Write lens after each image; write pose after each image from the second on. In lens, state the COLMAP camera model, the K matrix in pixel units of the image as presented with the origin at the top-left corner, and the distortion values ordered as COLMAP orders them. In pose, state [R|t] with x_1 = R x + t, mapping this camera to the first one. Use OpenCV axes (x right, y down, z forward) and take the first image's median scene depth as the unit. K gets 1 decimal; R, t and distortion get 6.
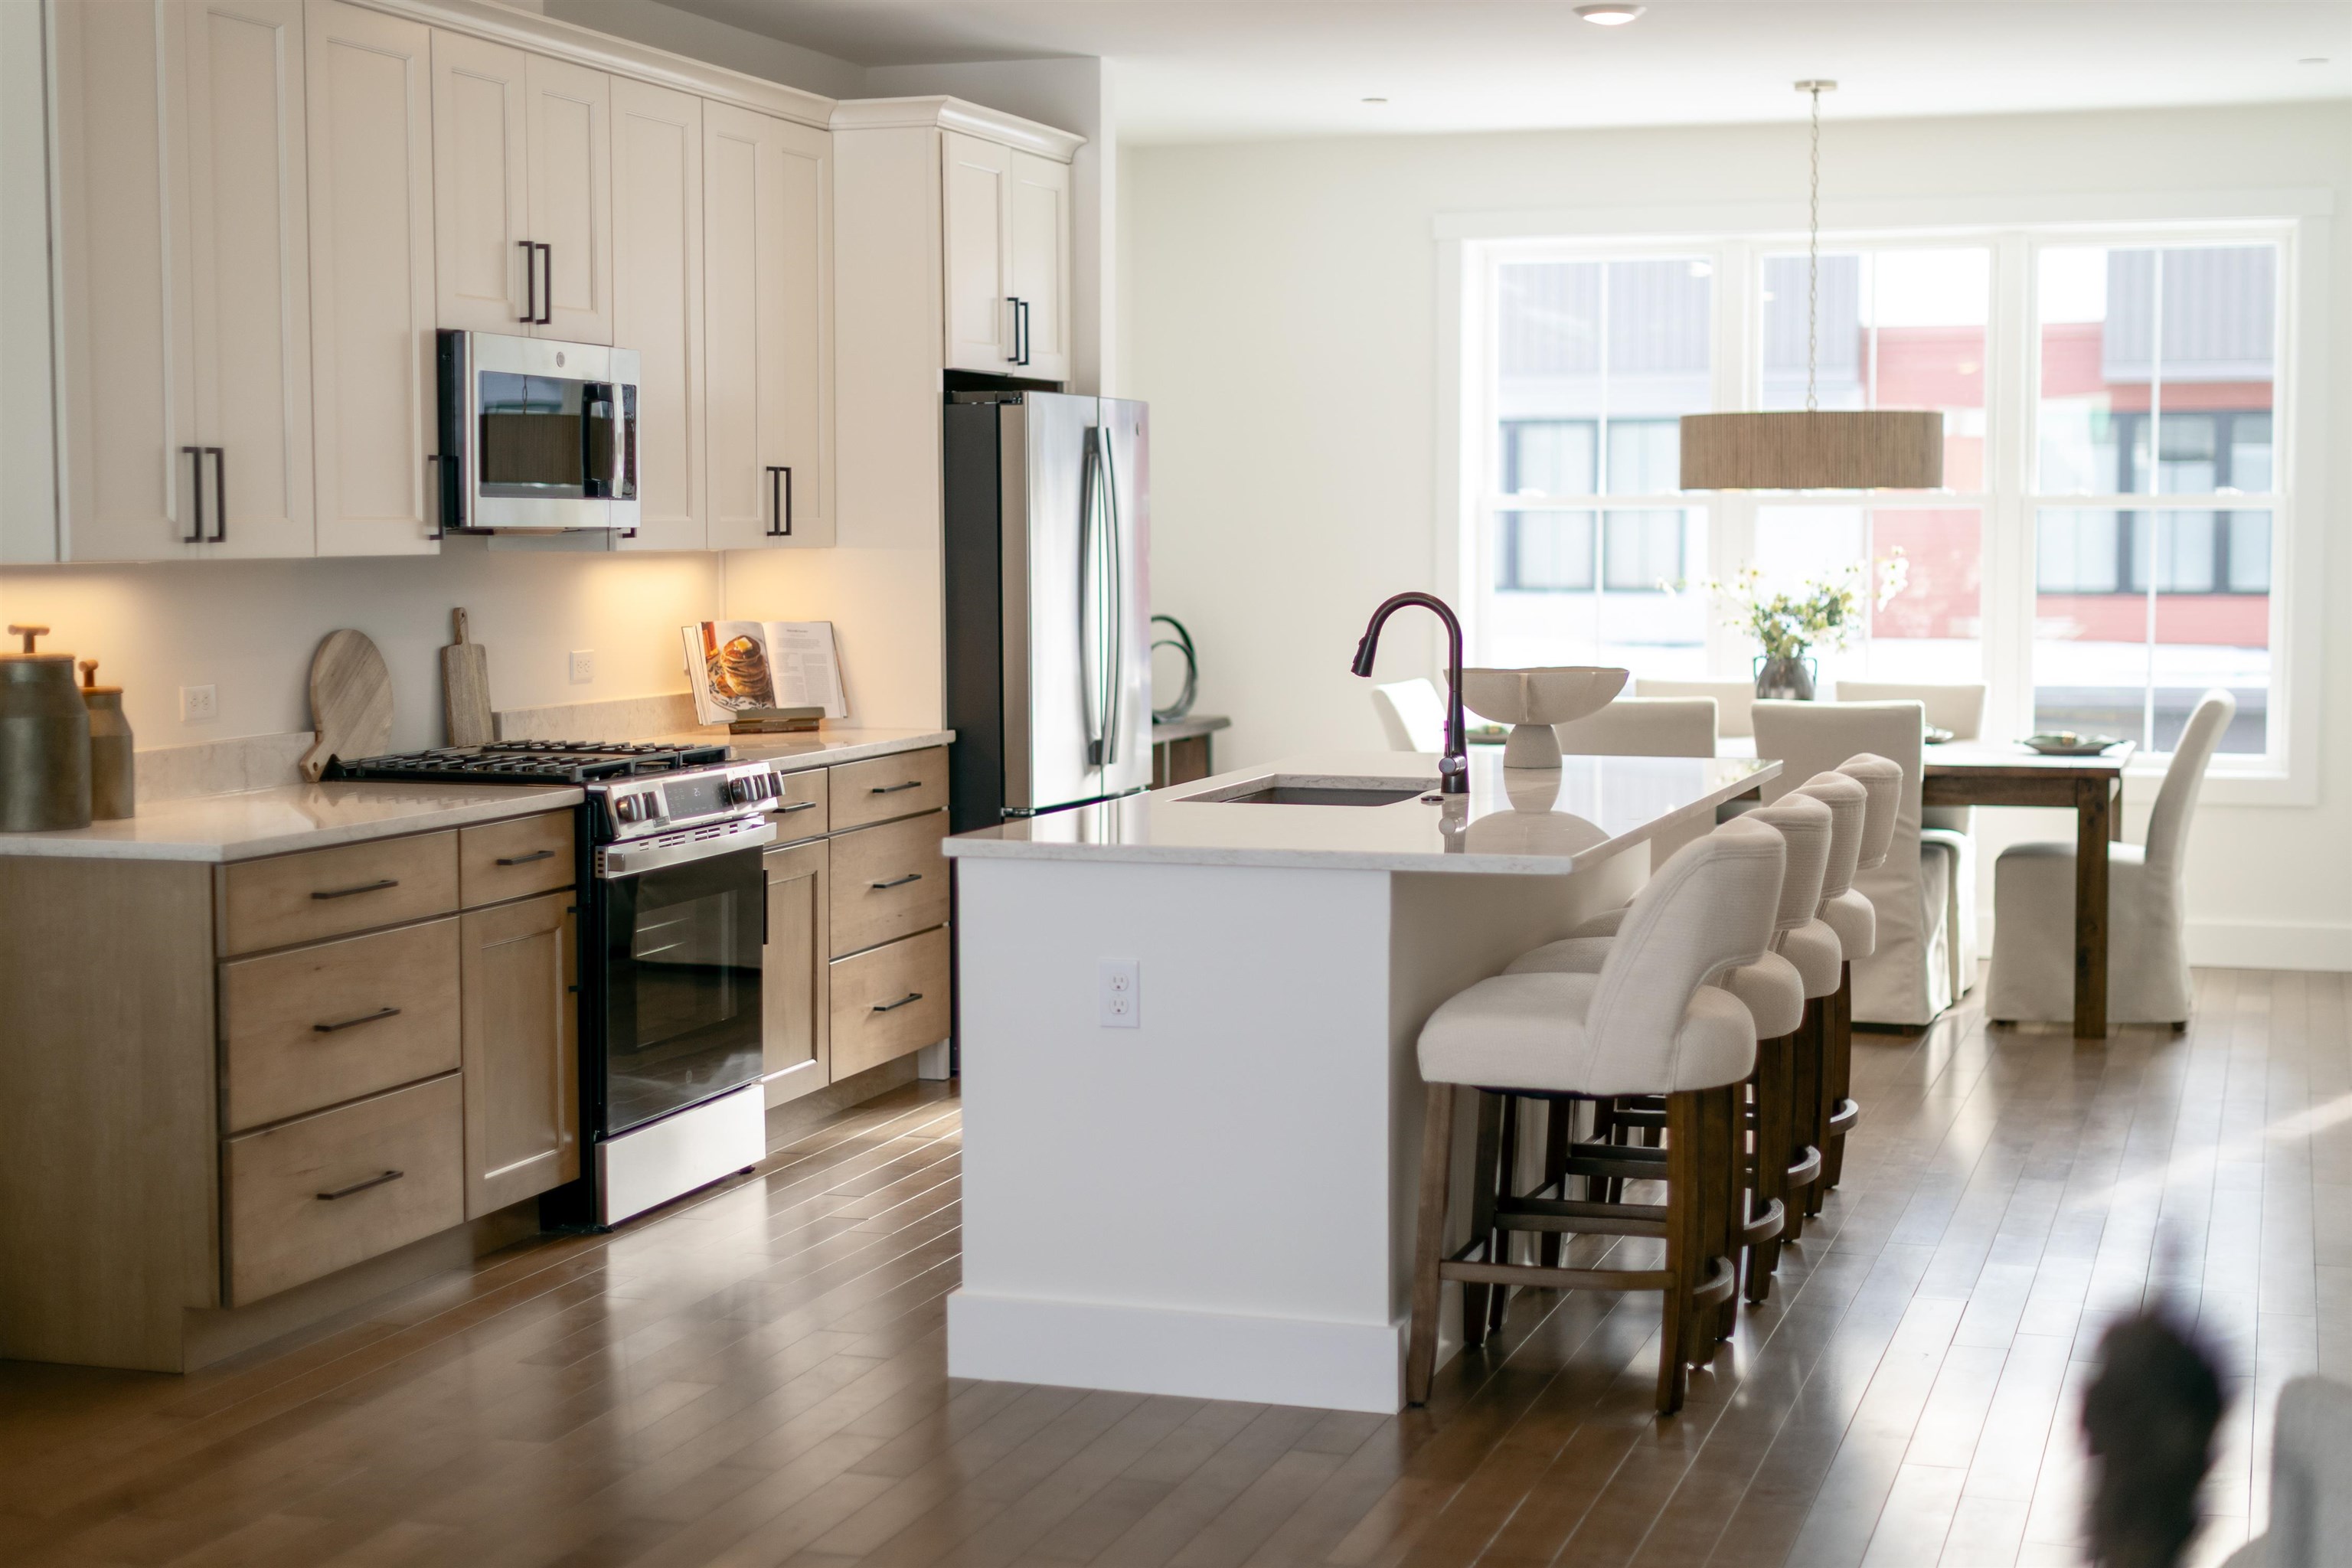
lens RADIAL K [[3438.9, 0, 1171.6], [0, 3438.9, 793.5], [0, 0, 1]] dist [0.034032, 0.000000]
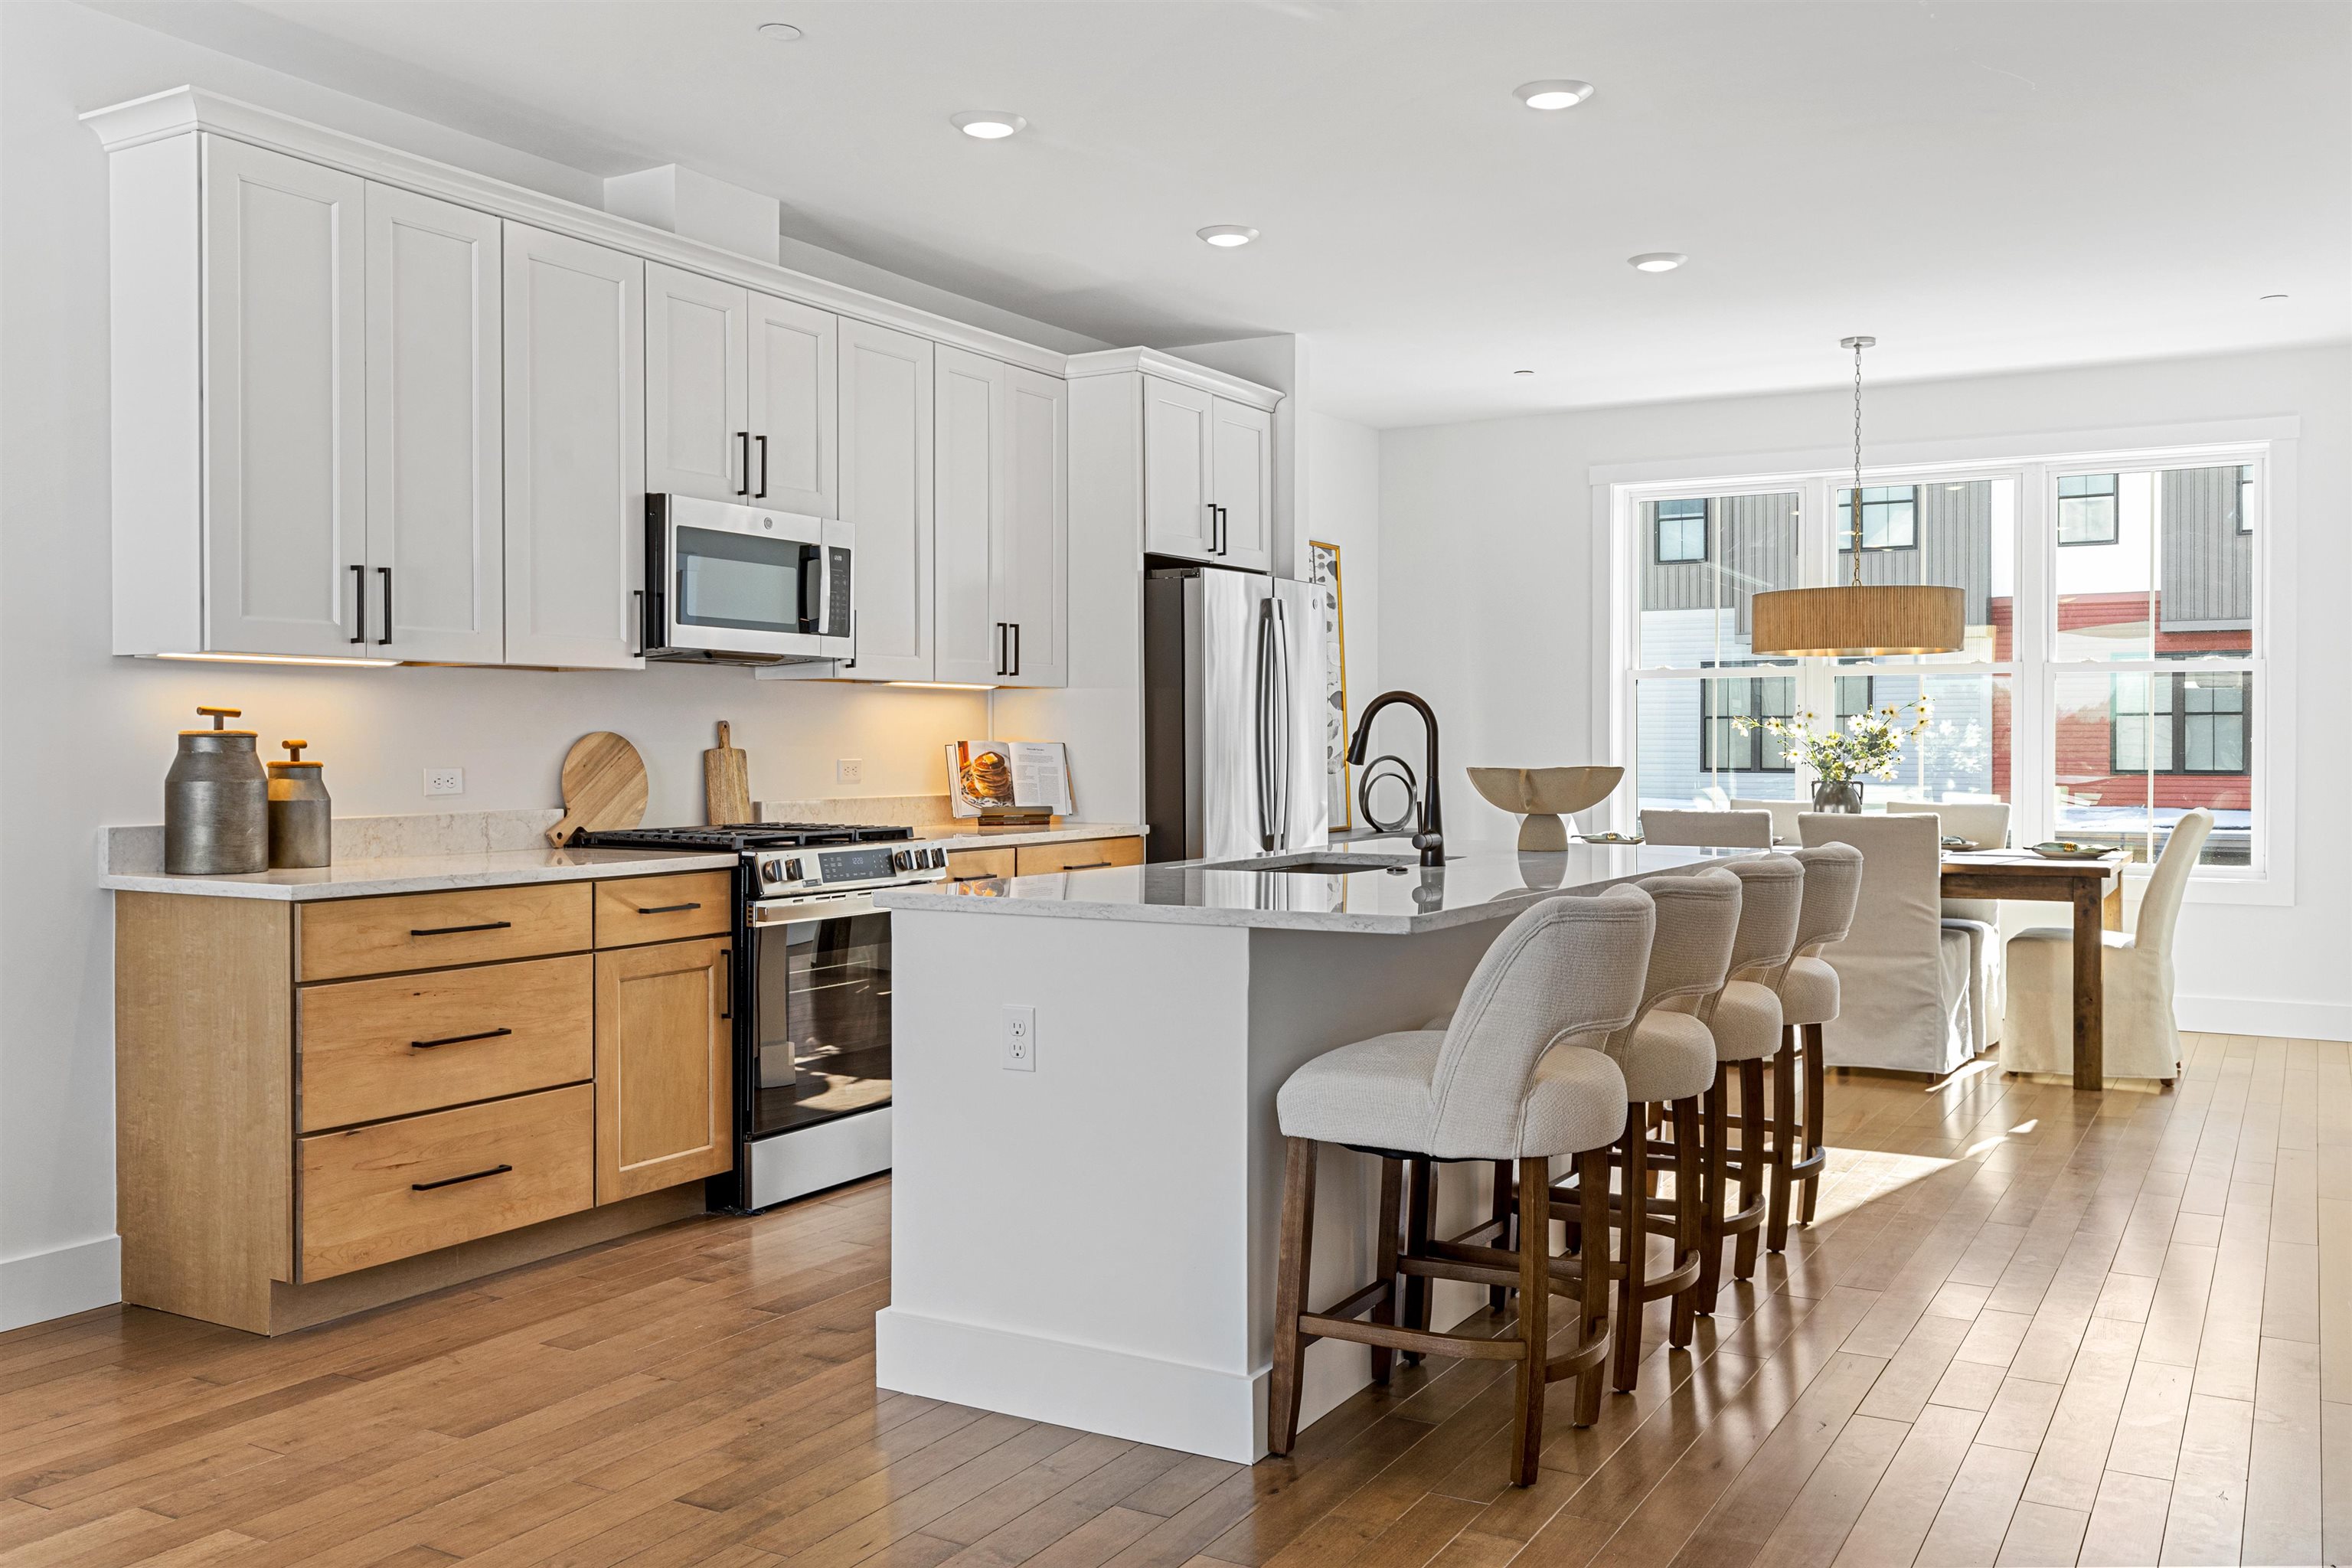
lens RADIAL K [[1972.0, 0, 1179.6], [0, 1972.0, 776.3], [0, 0, 1]] dist [0.009894, 0.013344]
pose [[0.978438, 0.004569, -0.206488, 0.125798], [-0.017348, 0.998040, -0.060120, 0.010070], [0.205809, 0.062406, 0.976600, 0.317741]]
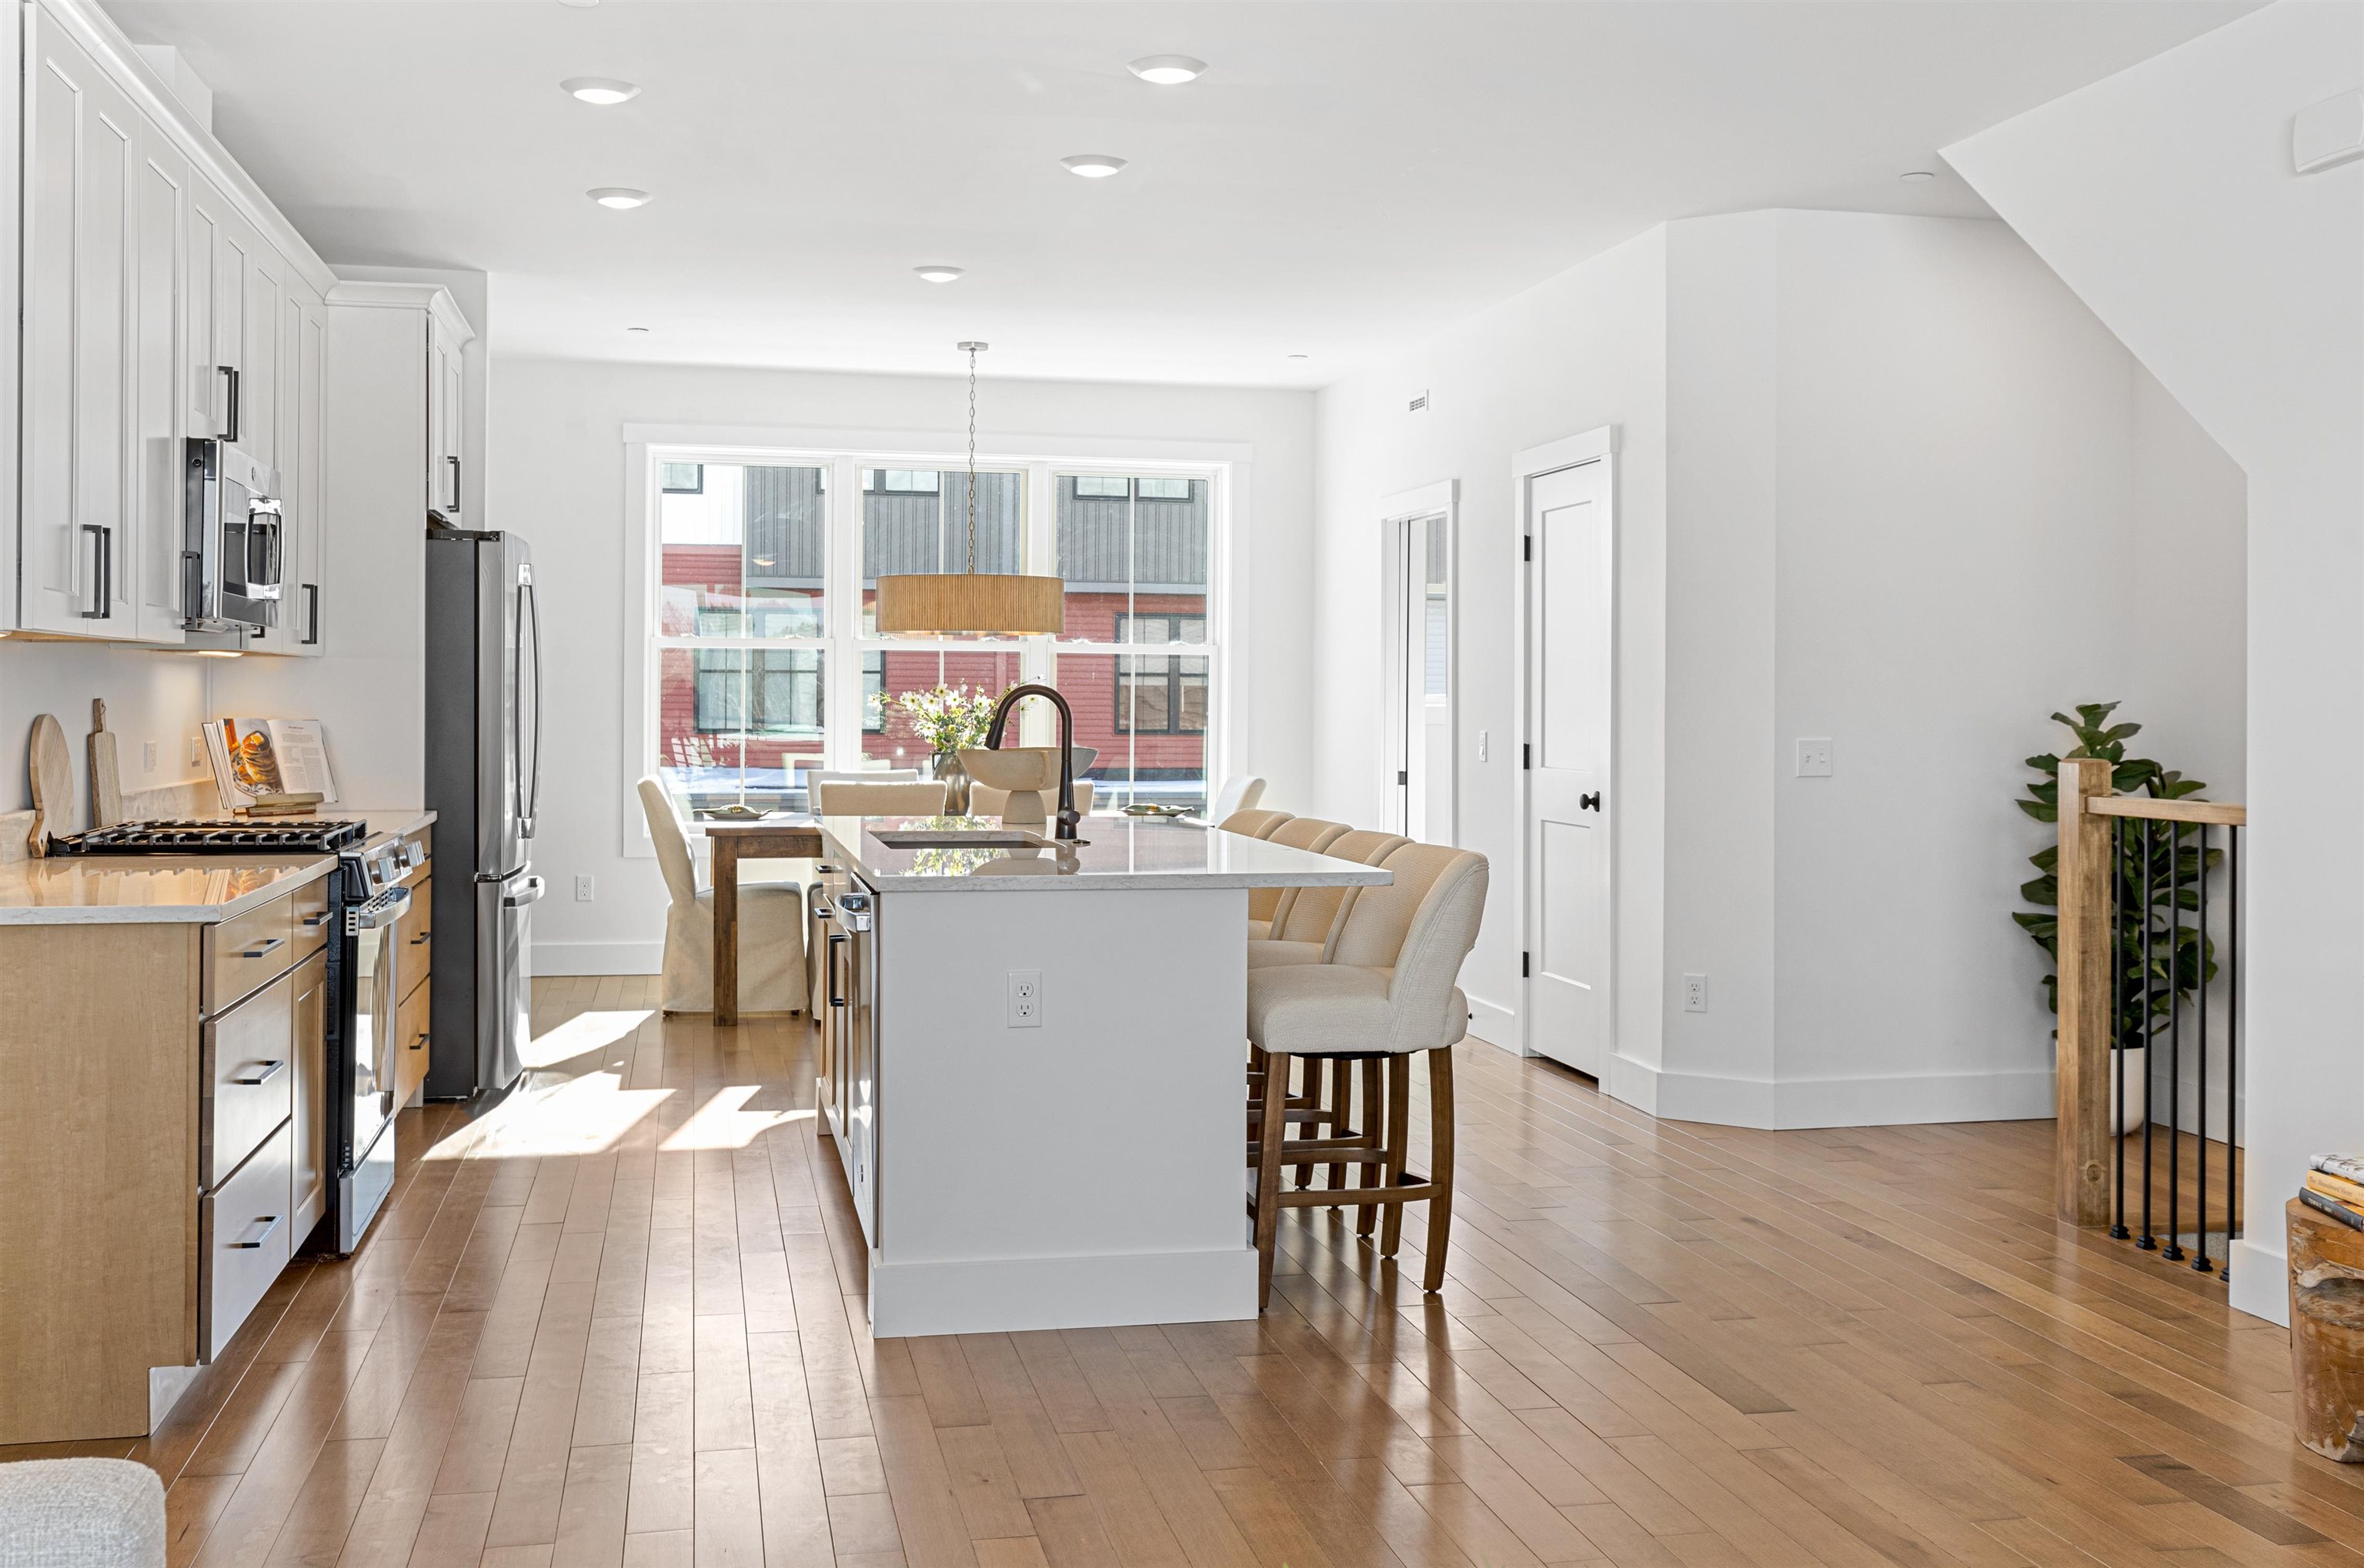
lens RADIAL K [[2357.2, 0, 1178.8], [0, 2357.2, 712.2], [0, 0, 1]] dist [0.045857, 0.000000]
pose [[0.866595, 0.004193, 0.498994, -0.301767], [0.031249, 0.997546, -0.062651, 0.008500], [-0.498032, 0.069886, 0.864338, 0.191398]]
